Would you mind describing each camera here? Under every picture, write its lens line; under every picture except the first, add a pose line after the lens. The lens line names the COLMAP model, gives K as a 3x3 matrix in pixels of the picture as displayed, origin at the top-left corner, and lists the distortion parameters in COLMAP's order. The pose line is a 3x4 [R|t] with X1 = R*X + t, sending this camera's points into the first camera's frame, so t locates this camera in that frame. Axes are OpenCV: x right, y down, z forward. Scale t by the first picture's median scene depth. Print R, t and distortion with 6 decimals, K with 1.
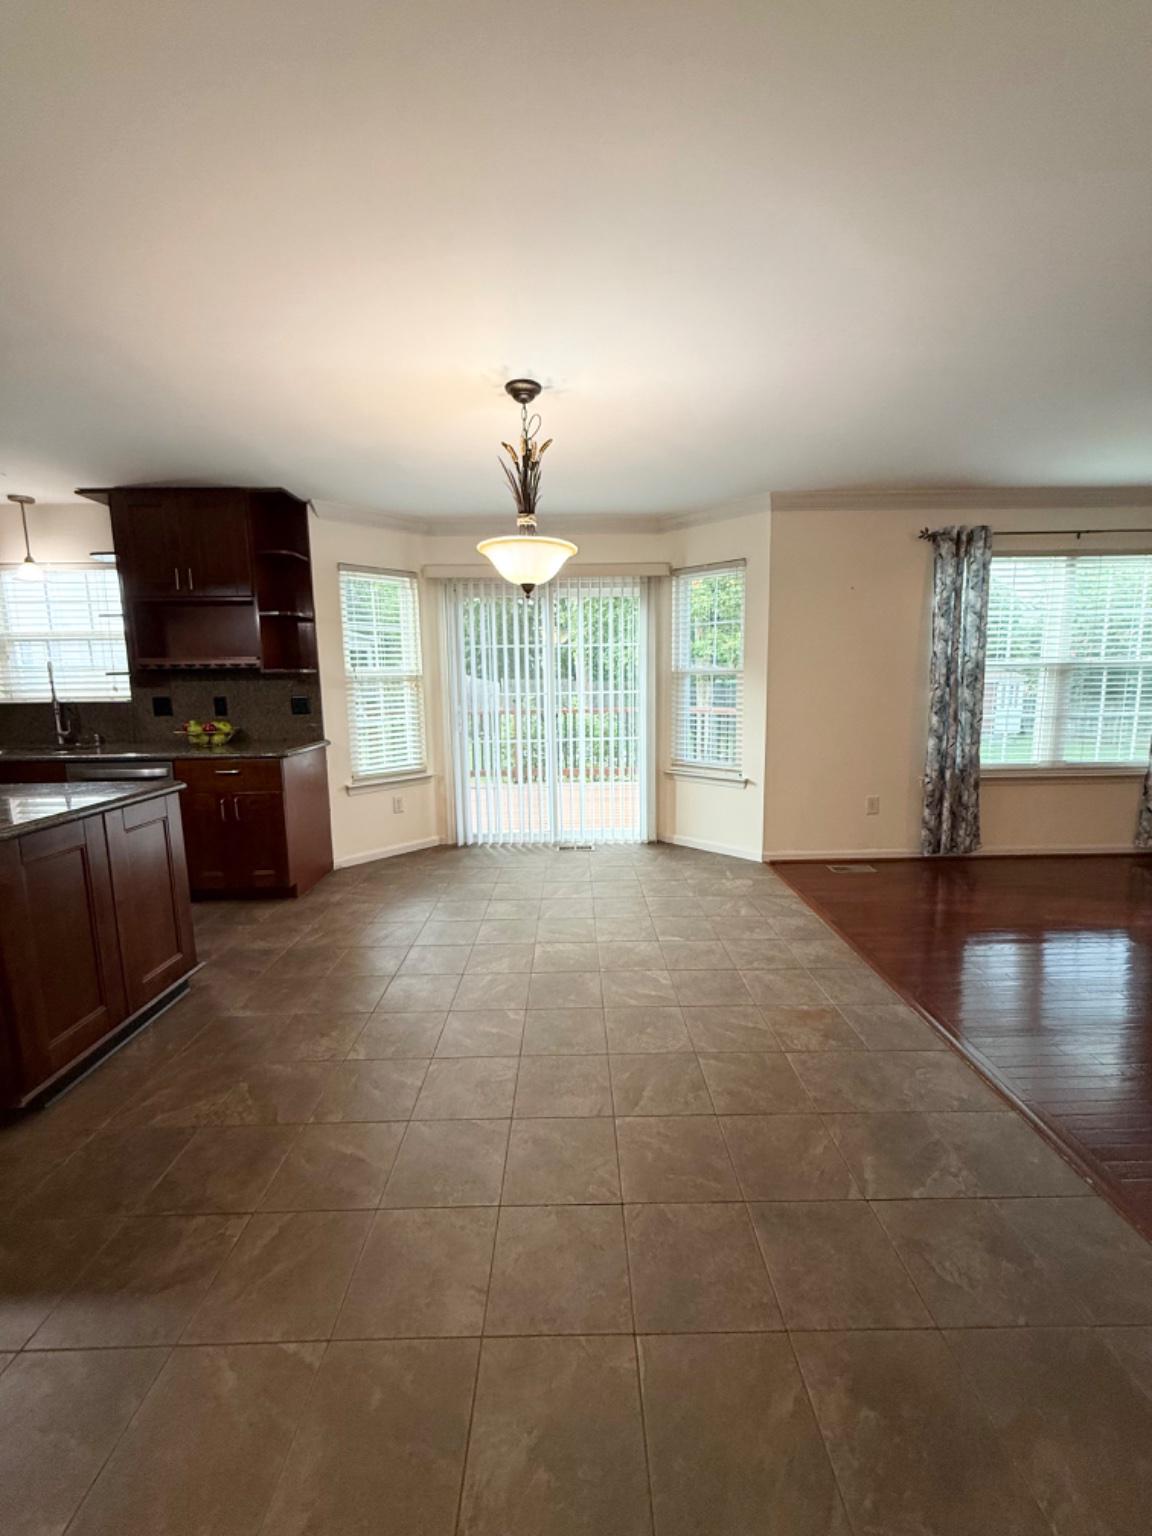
lens RADIAL K [[617.5, 0, 578.1], [0, 617.5, 761.1], [0, 0, 1]] dist [0.001597, 0.000144]
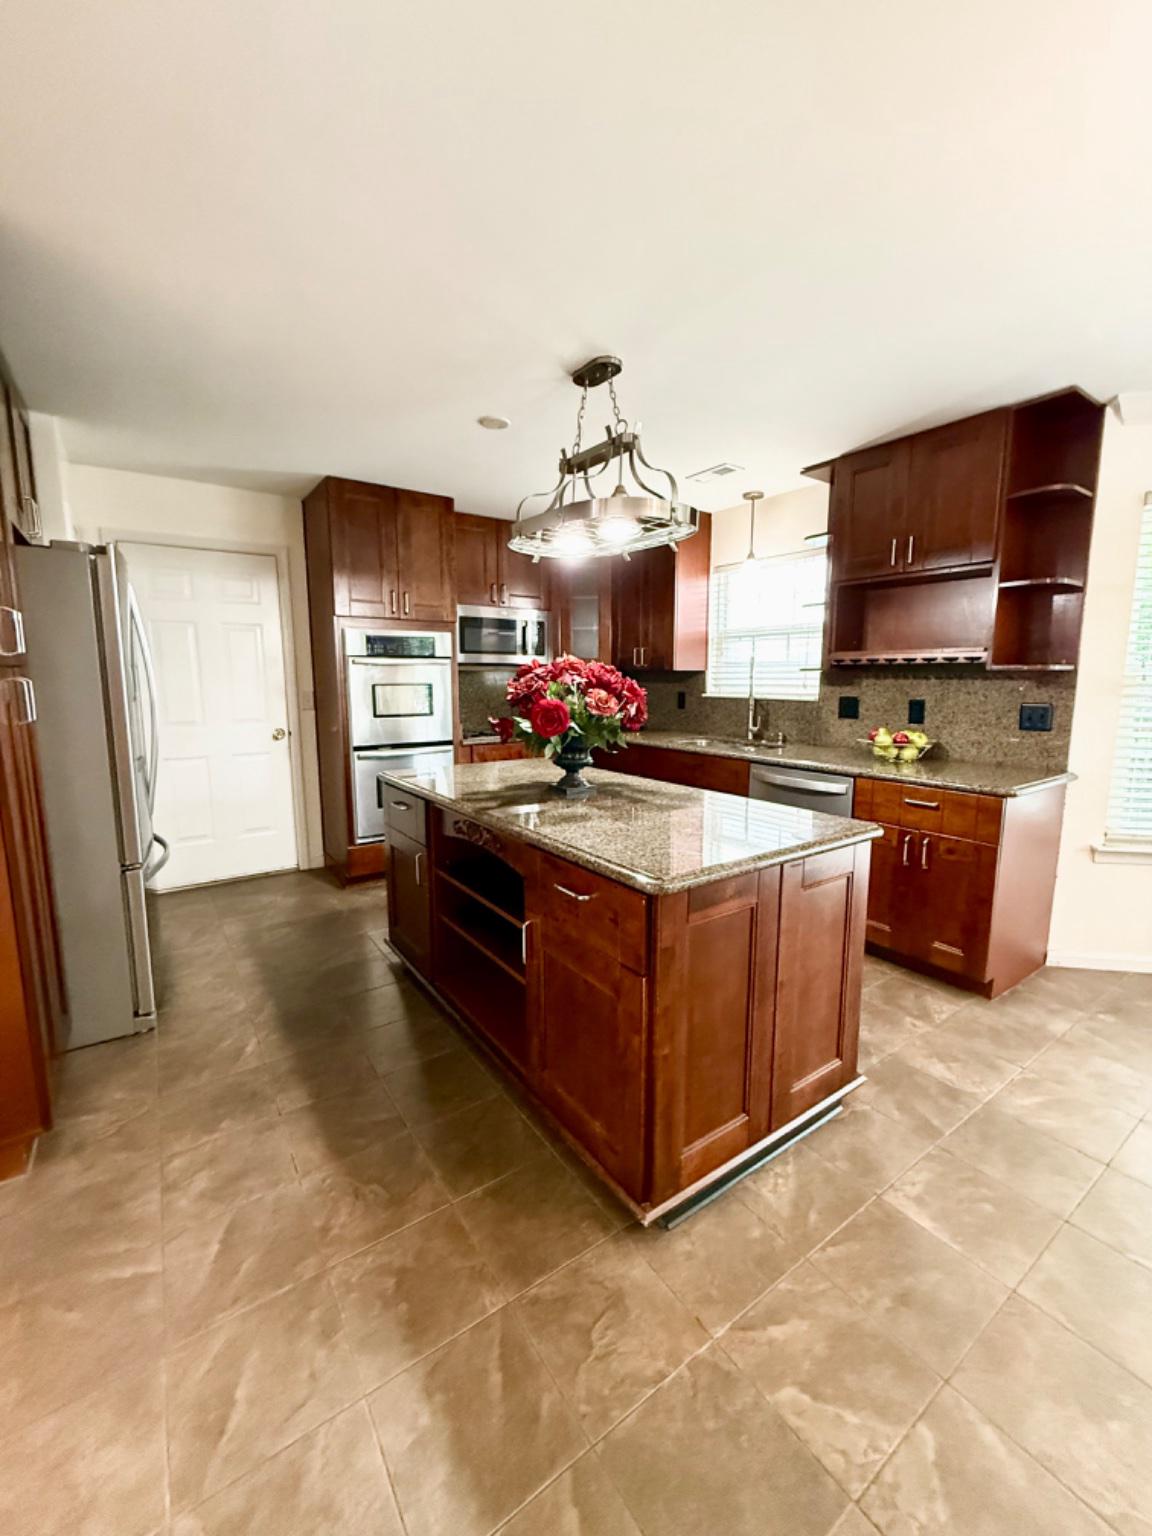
lens RADIAL K [[617.5, 0, 578.1], [0, 617.5, 761.1], [0, 0, 1]] dist [0.001597, 0.000144]
pose [[0.563516, 0.128044, -0.816121, -0.134569], [-0.121816, 0.989995, 0.071212, -0.023589], [0.817074, 0.059288, 0.573476, 0.157028]]
